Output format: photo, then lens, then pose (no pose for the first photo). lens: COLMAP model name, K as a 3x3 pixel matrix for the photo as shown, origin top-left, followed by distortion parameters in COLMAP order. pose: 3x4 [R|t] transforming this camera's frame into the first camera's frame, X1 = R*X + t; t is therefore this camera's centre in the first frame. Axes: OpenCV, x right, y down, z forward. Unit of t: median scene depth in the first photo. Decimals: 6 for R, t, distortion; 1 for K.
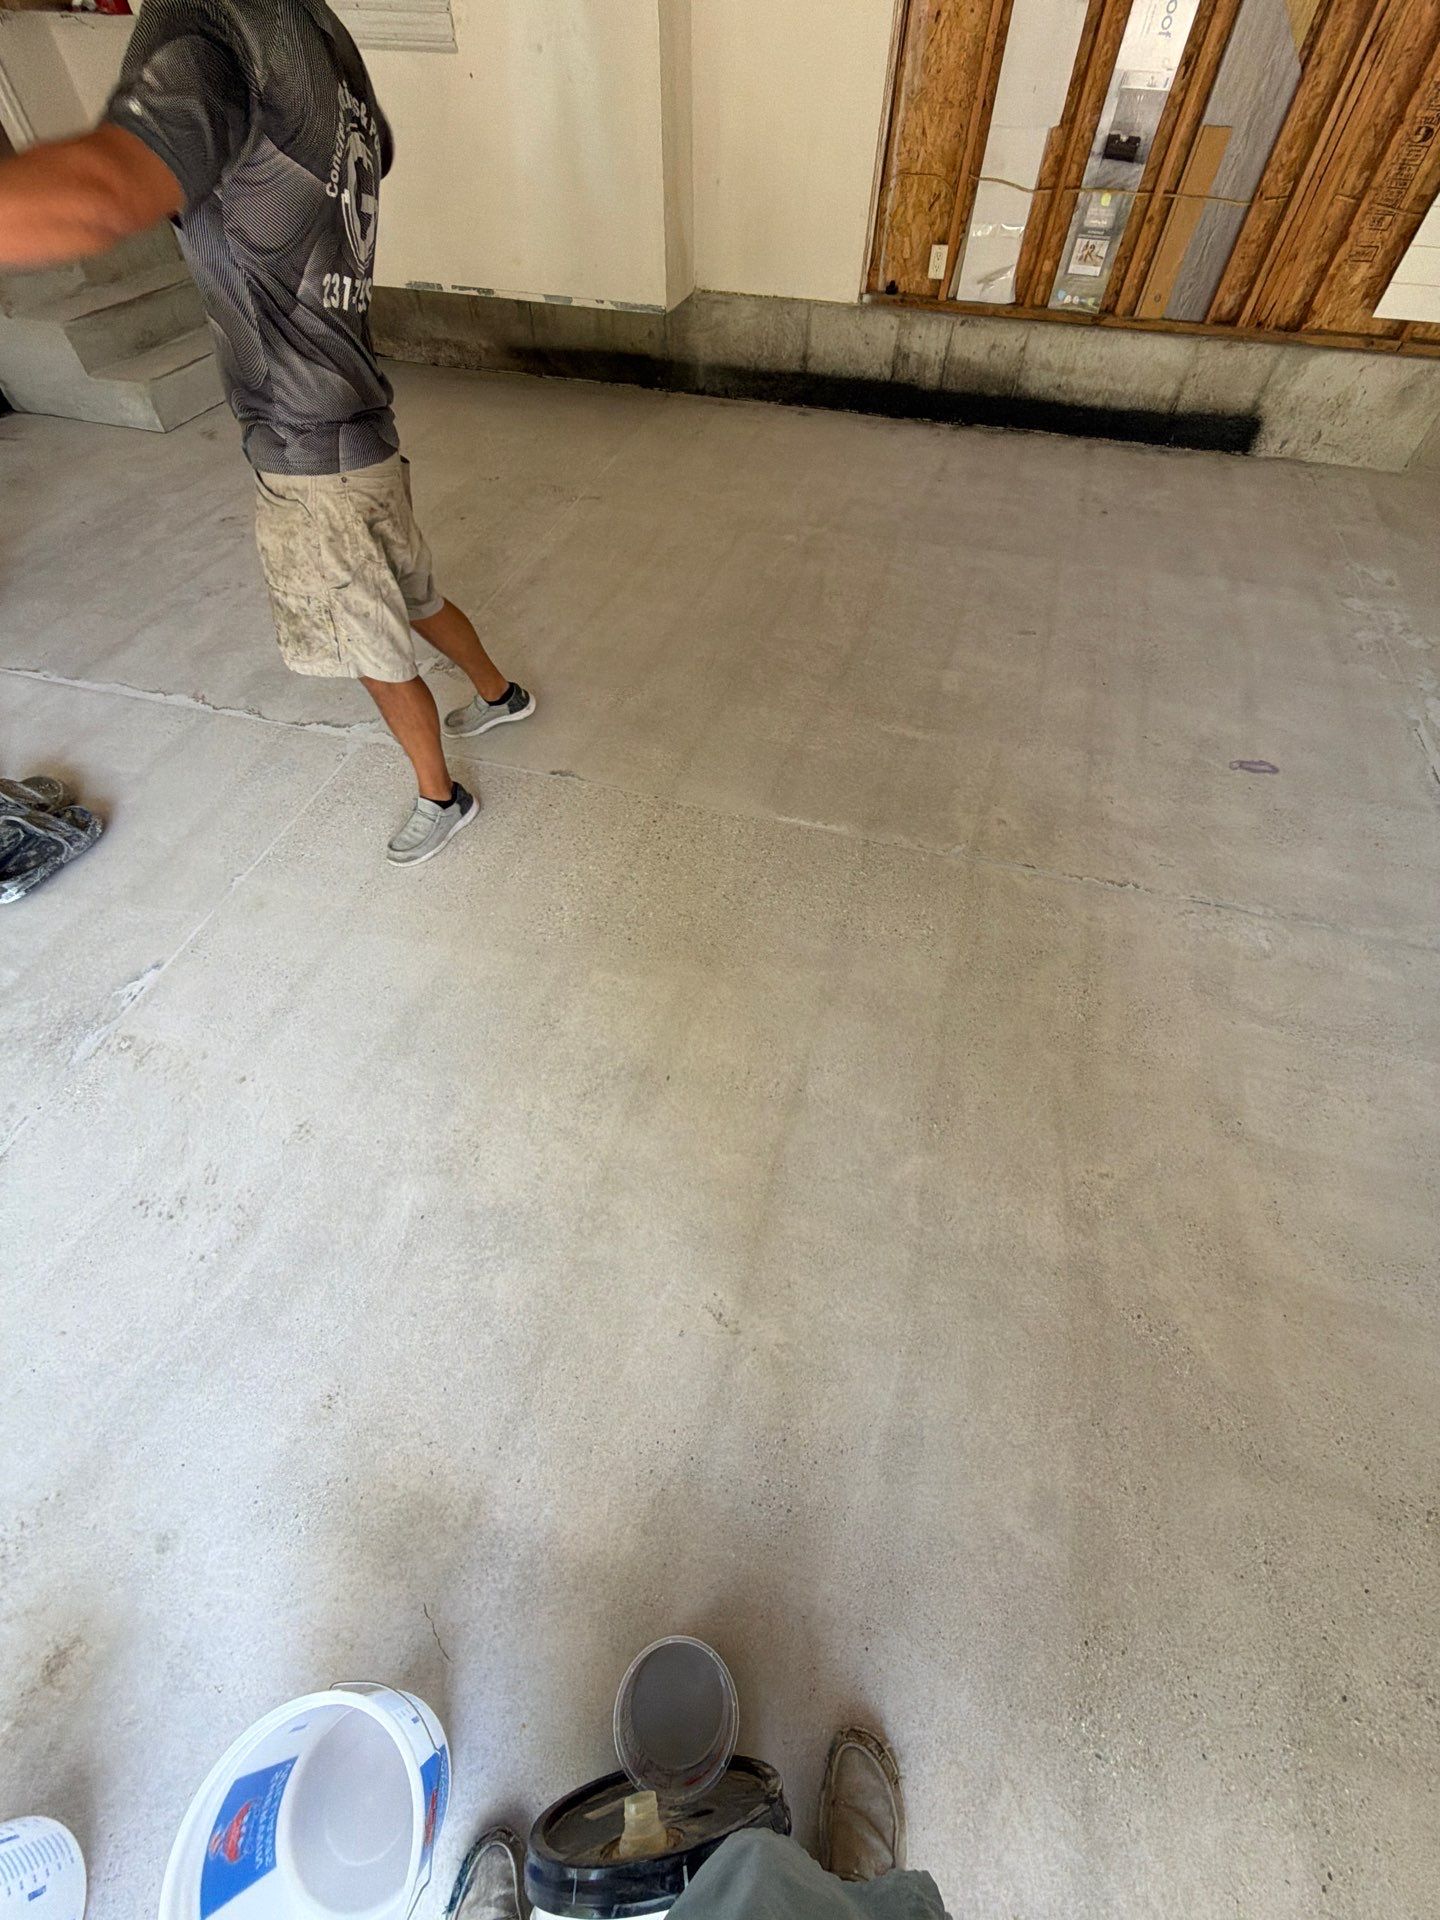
lens RADIAL K [[764.3, 0, 720.0], [0, 764.3, 960.0], [0, 0, 1]] dist [0.001017, -0.000136]
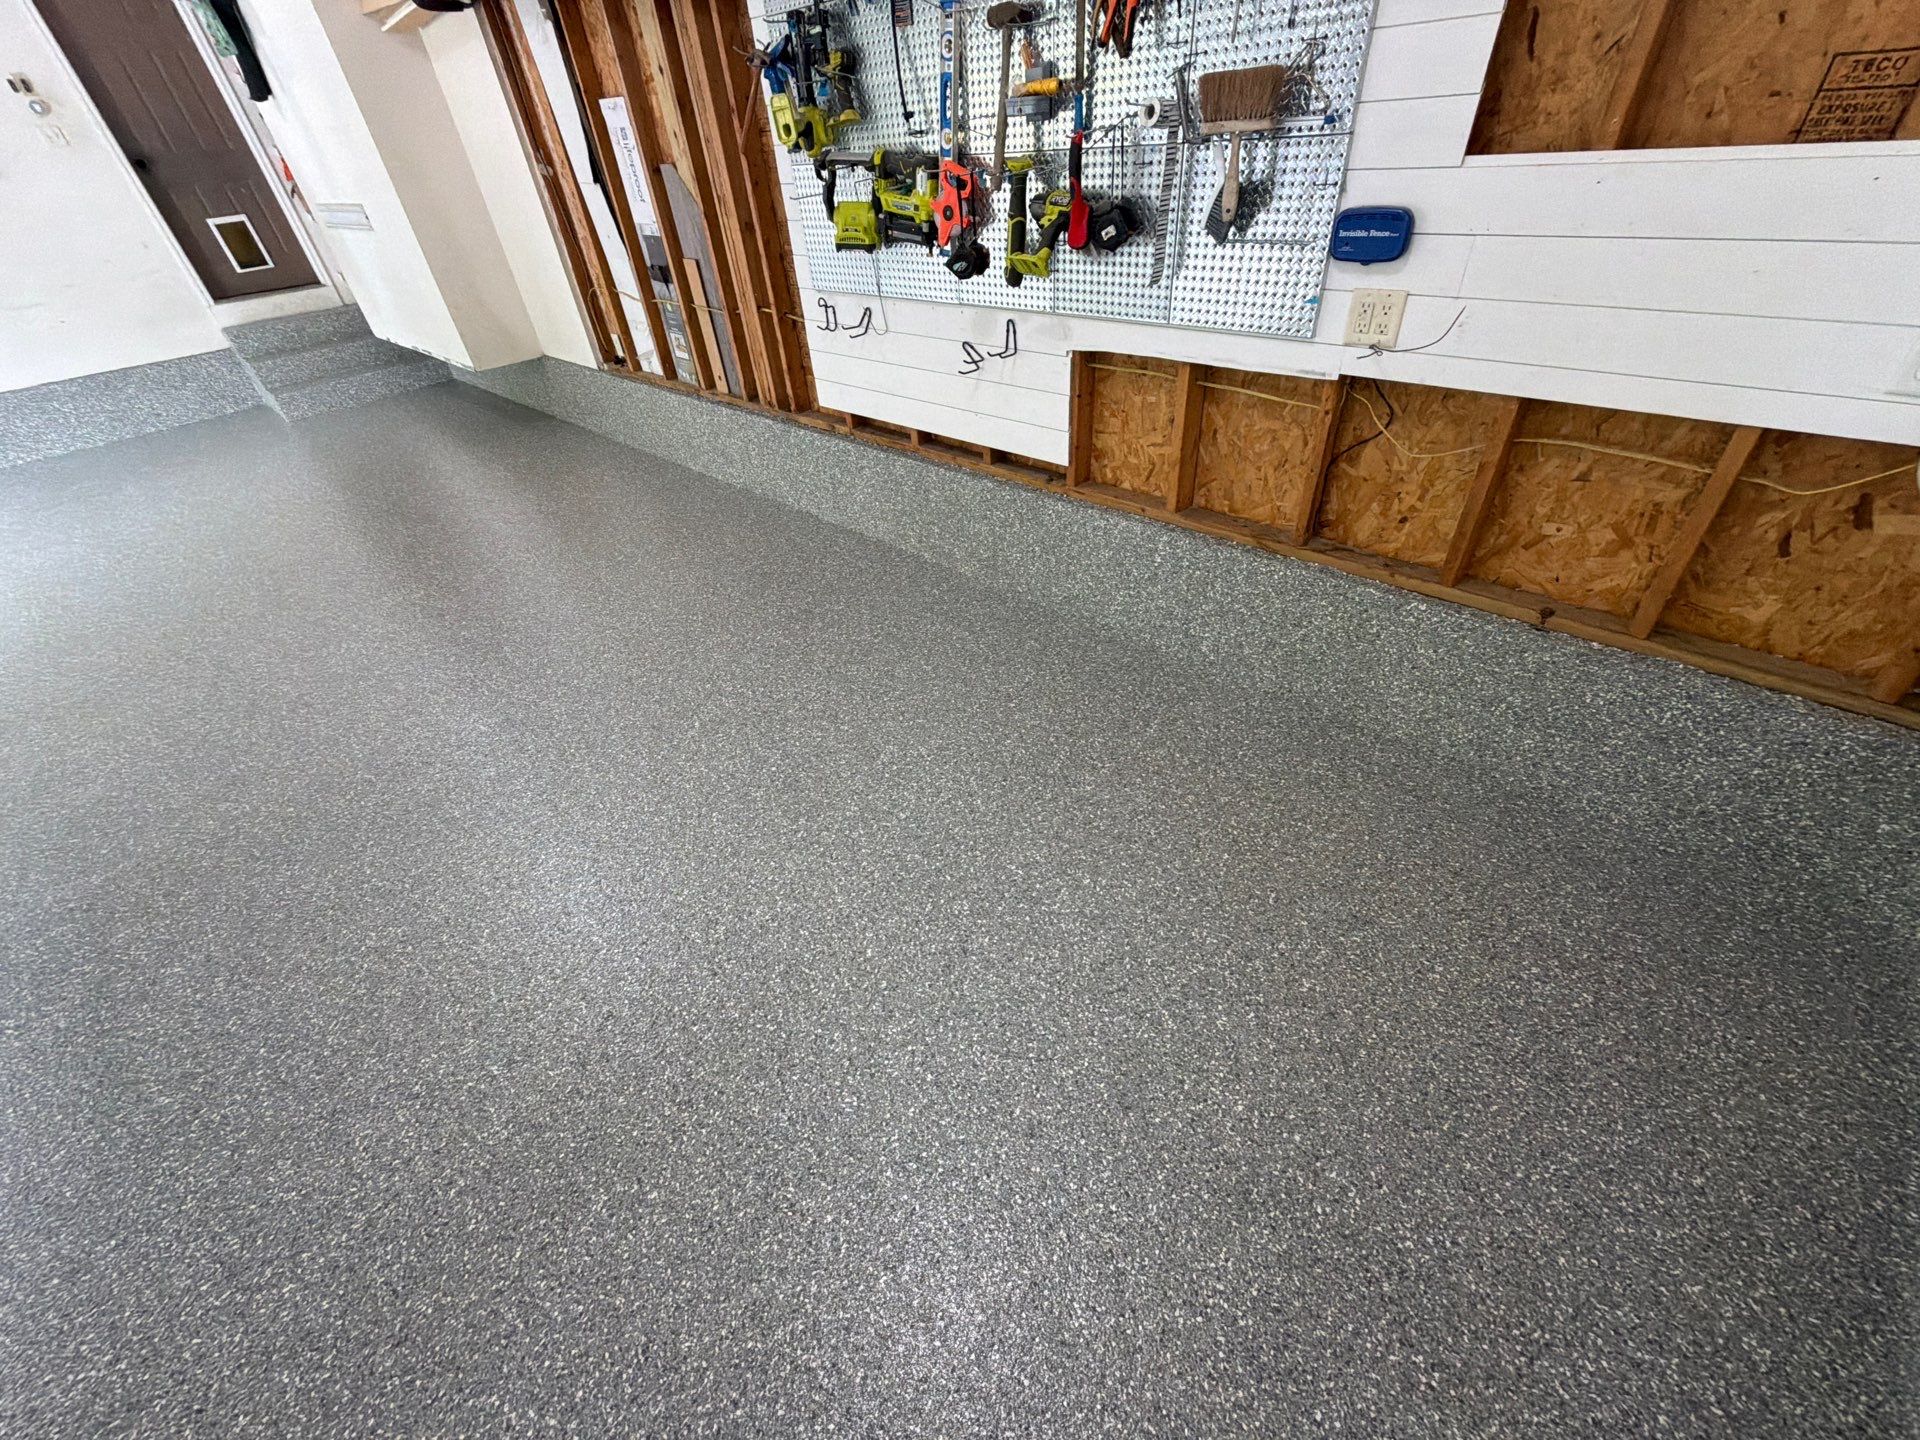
lens RADIAL K [[764.3, 0, 960.0], [0, 764.3, 720.0], [0, 0, 1]] dist [0.001017, -0.000136]
pose [[0.872572, 0.234431, -0.428555, 1.471181], [-0.323195, 0.934903, -0.146634, -0.340874], [0.366282, 0.266455, 0.891538, 0.256814]]
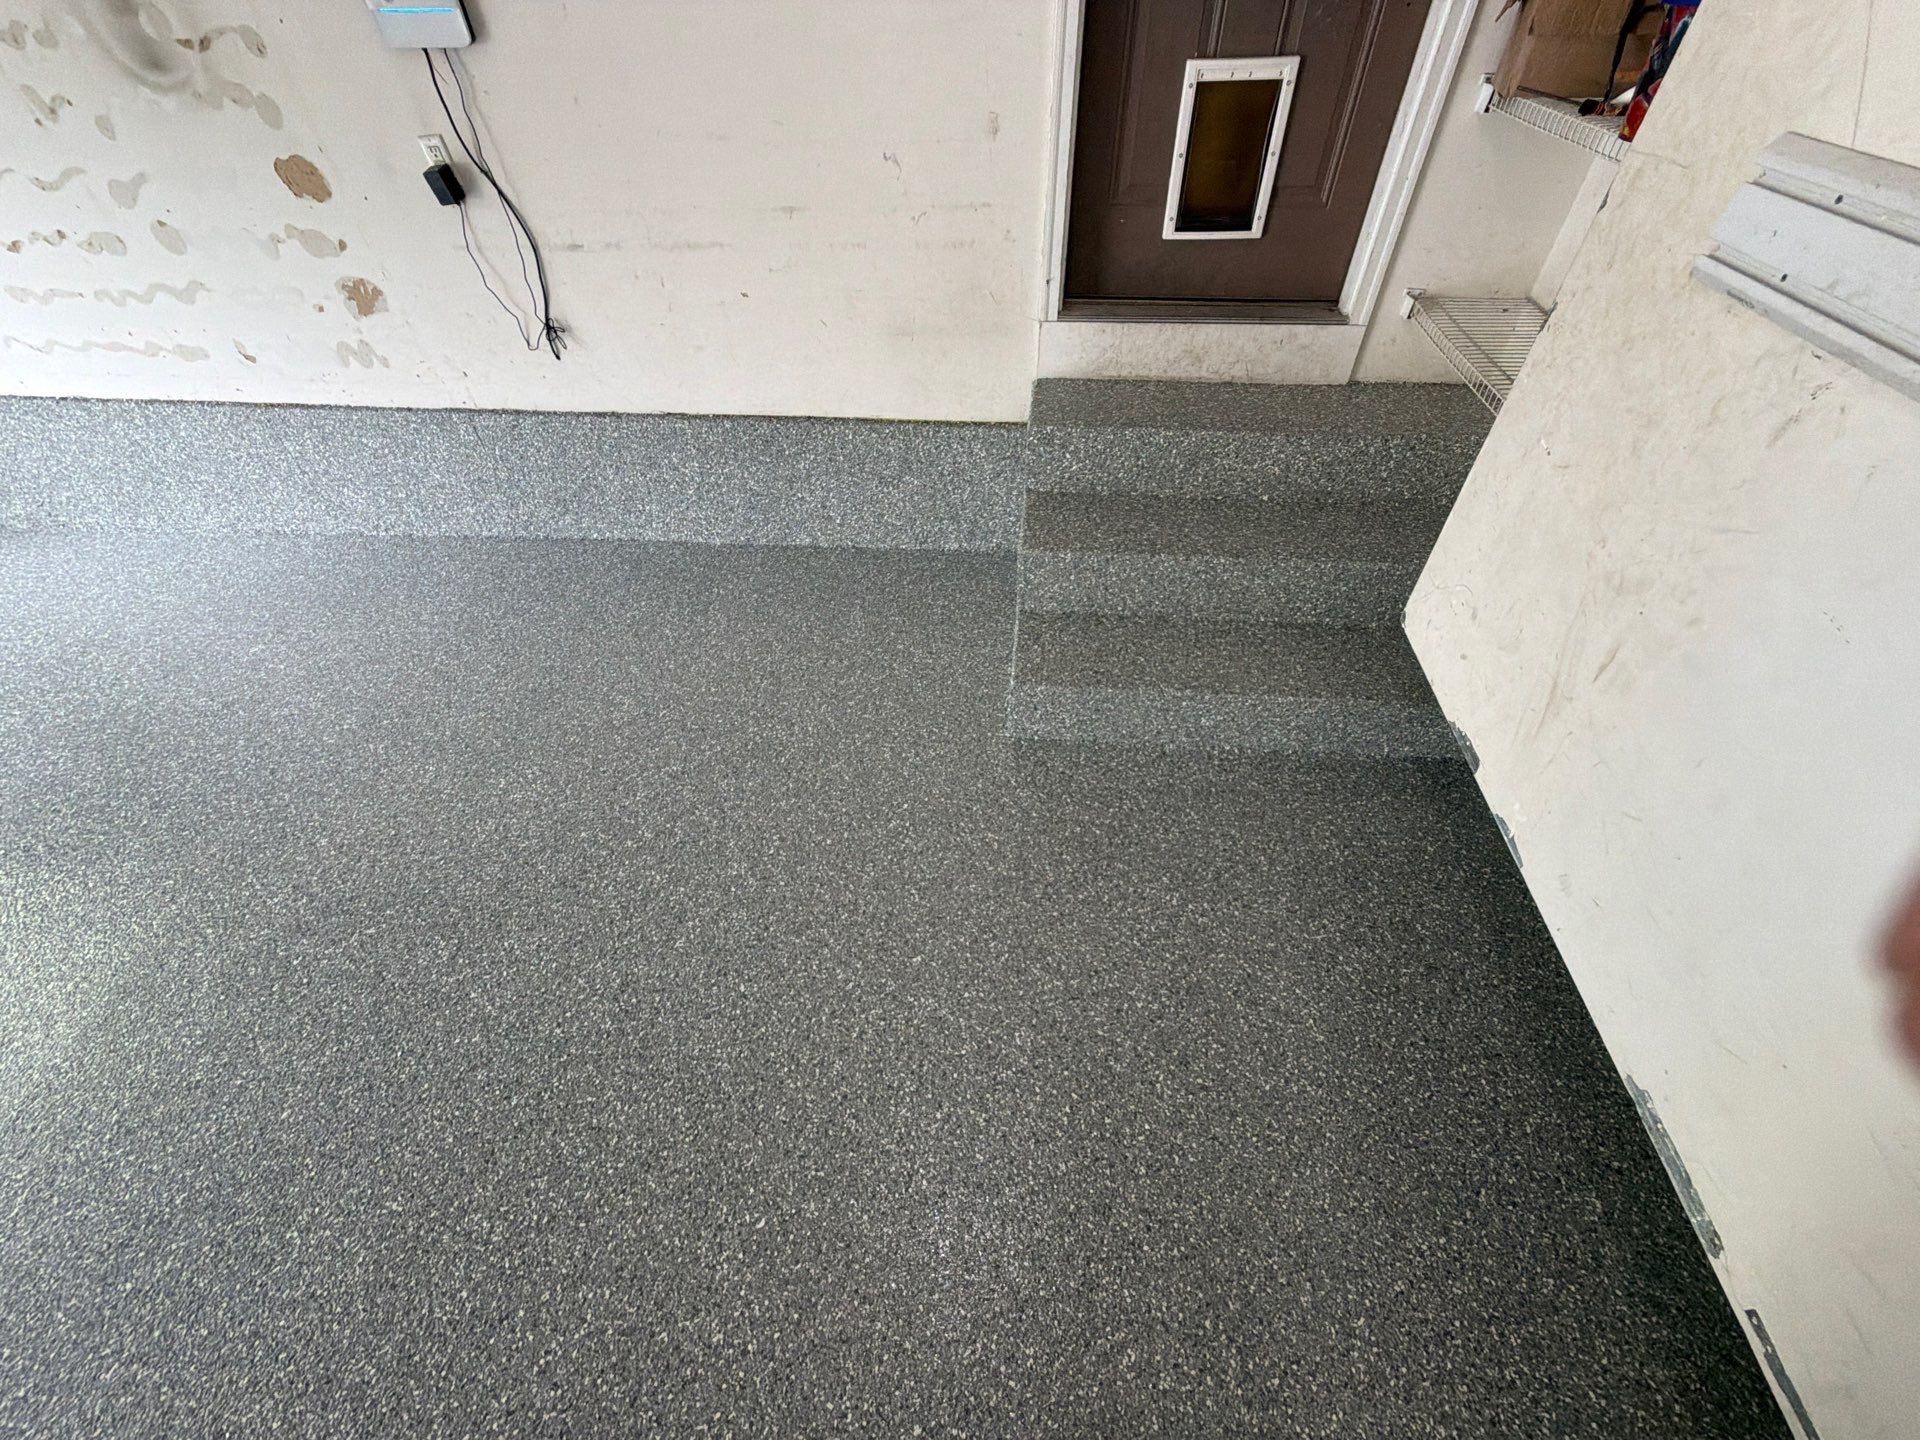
lens RADIAL K [[764.3, 0, 960.0], [0, 764.3, 720.0], [0, 0, 1]] dist [0.001017, -0.000136]
pose [[0.156301, 0.687447, -0.709215, -0.365892], [-0.767114, 0.536798, 0.351261, -0.924338], [0.622179, 0.489146, 0.611252, 0.678317]]
